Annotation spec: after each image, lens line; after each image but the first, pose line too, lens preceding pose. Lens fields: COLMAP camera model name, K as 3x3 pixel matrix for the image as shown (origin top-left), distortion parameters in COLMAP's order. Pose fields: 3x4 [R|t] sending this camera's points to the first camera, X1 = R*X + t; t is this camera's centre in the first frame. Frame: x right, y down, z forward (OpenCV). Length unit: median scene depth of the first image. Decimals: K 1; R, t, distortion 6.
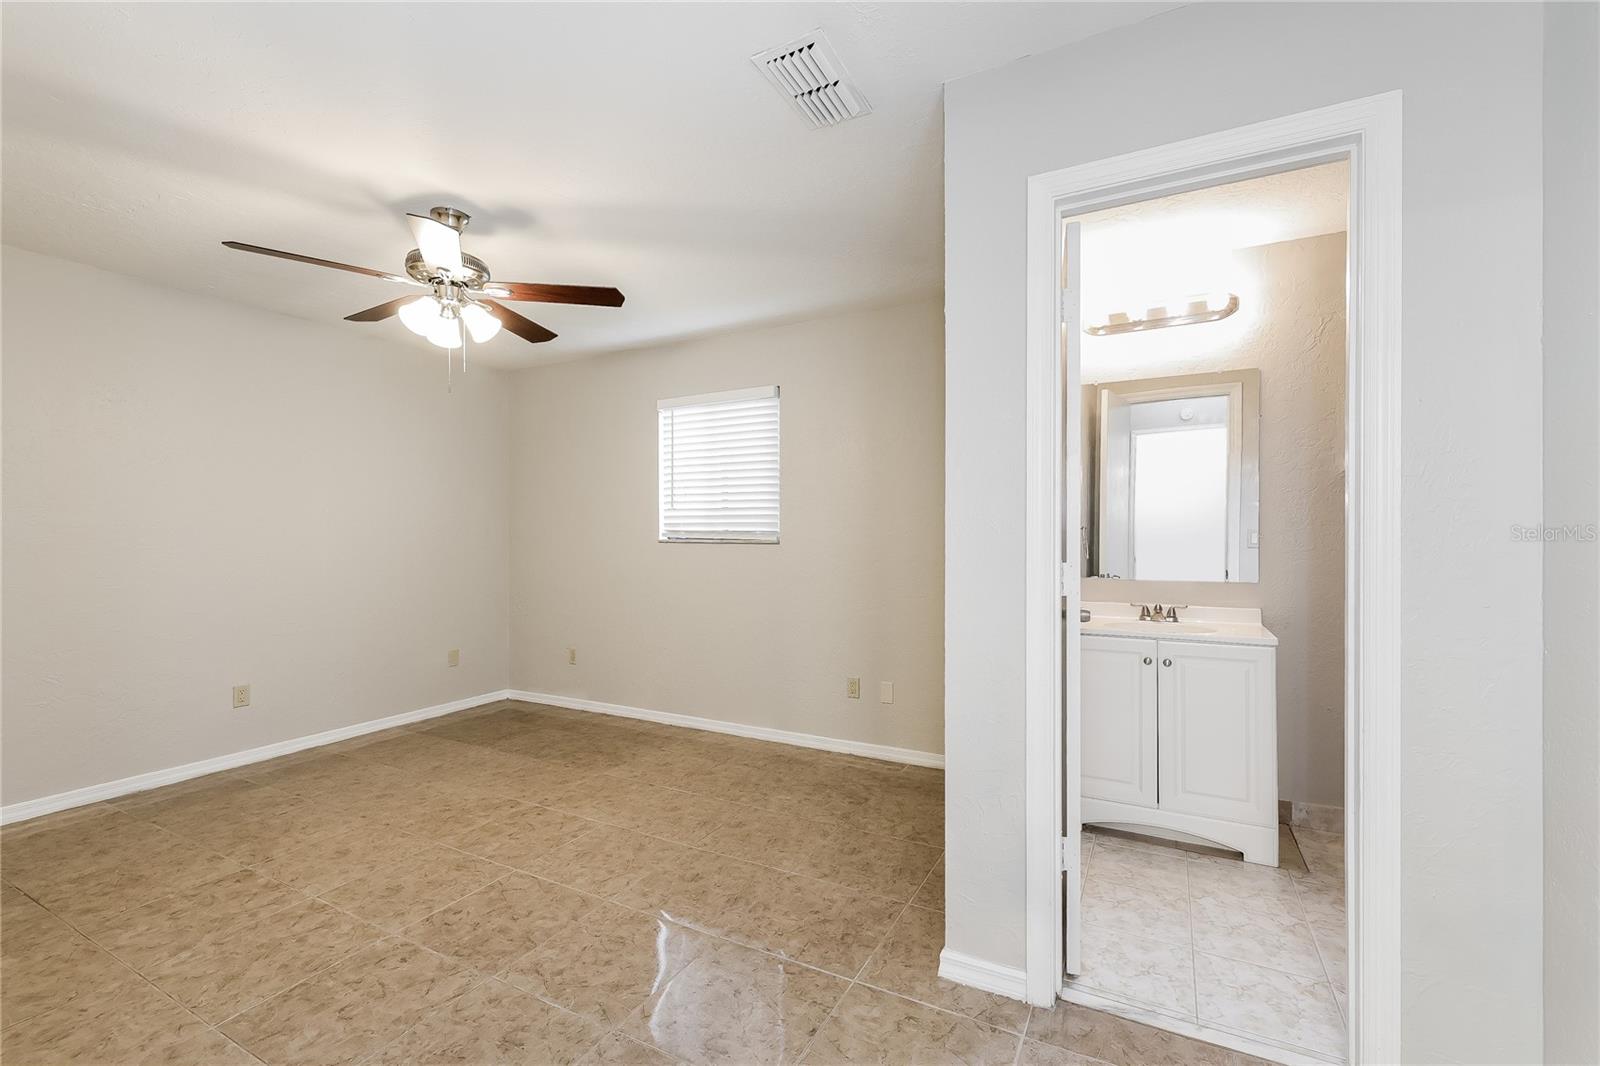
lens RADIAL K [[675.8, 0, 808.9], [0, 675.8, 539.2], [0, 0, 1]] dist [0.002391, -0.000172]
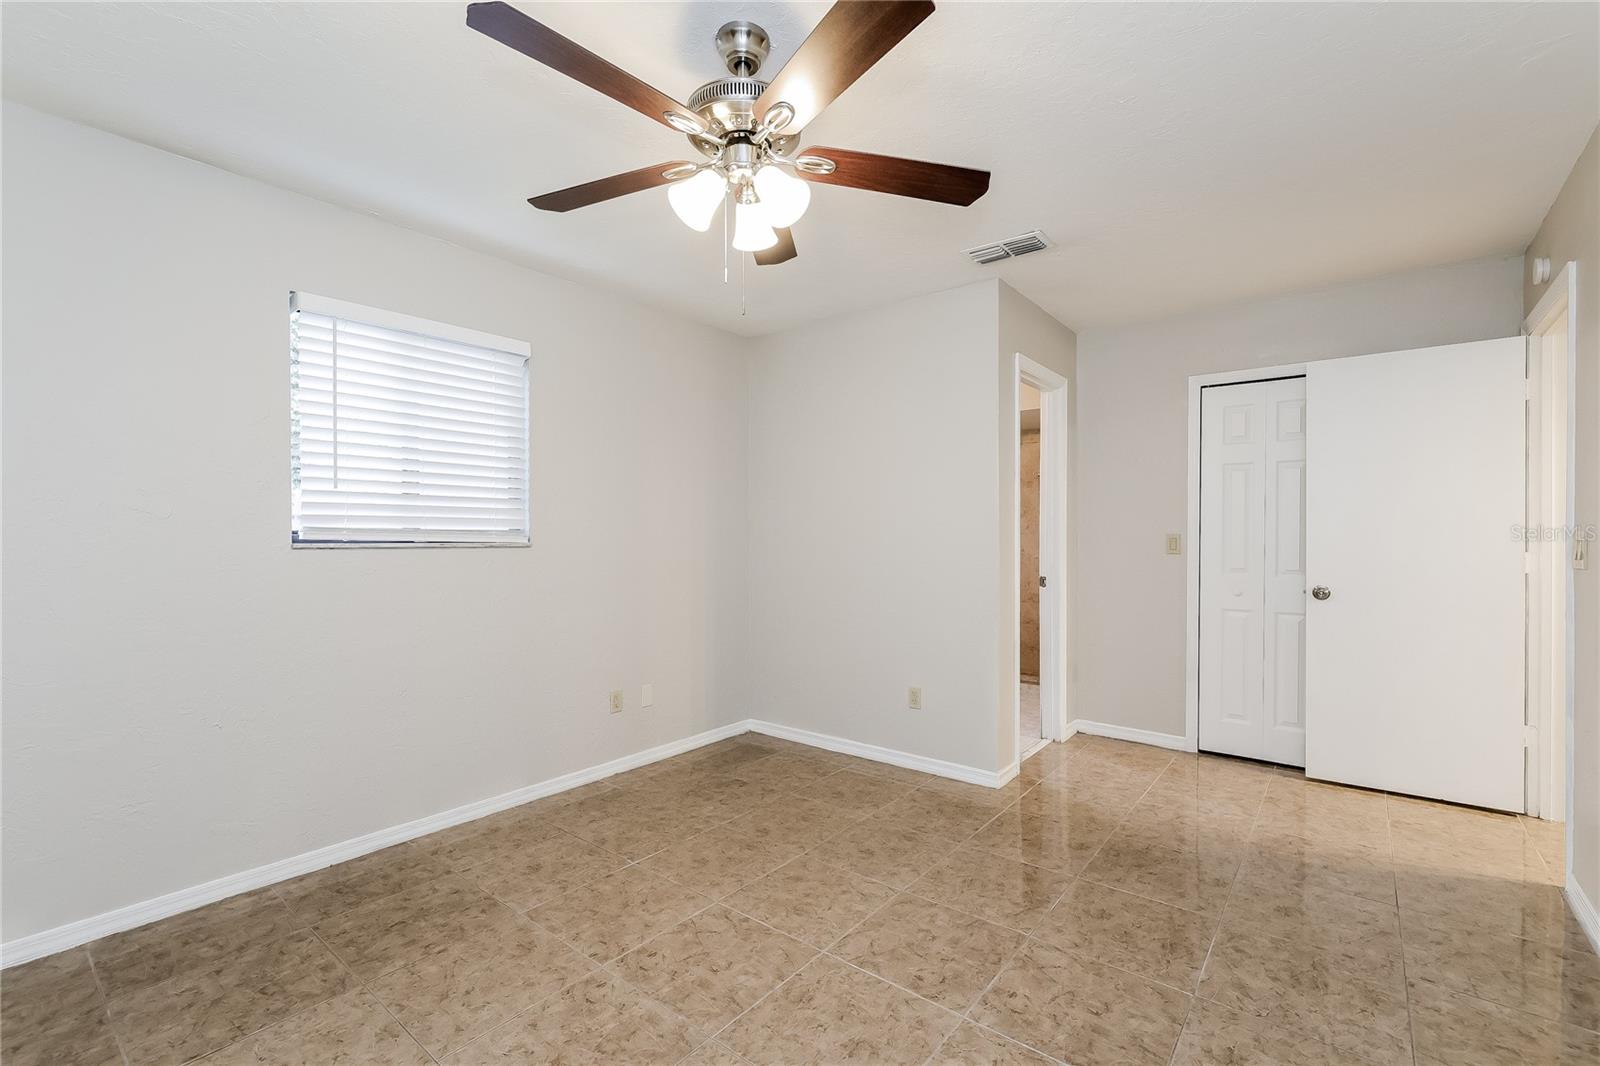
lens RADIAL K [[675.8, 0, 824.8], [0, 675.8, 536.1], [0, 0, 1]] dist [0.002391, -0.000172]
pose [[0.190543, -0.000872, 0.981678, -0.786231], [0.005708, 0.999984, -0.000219, -0.004124], [-0.981662, 0.005645, 0.190545, 0.541336]]
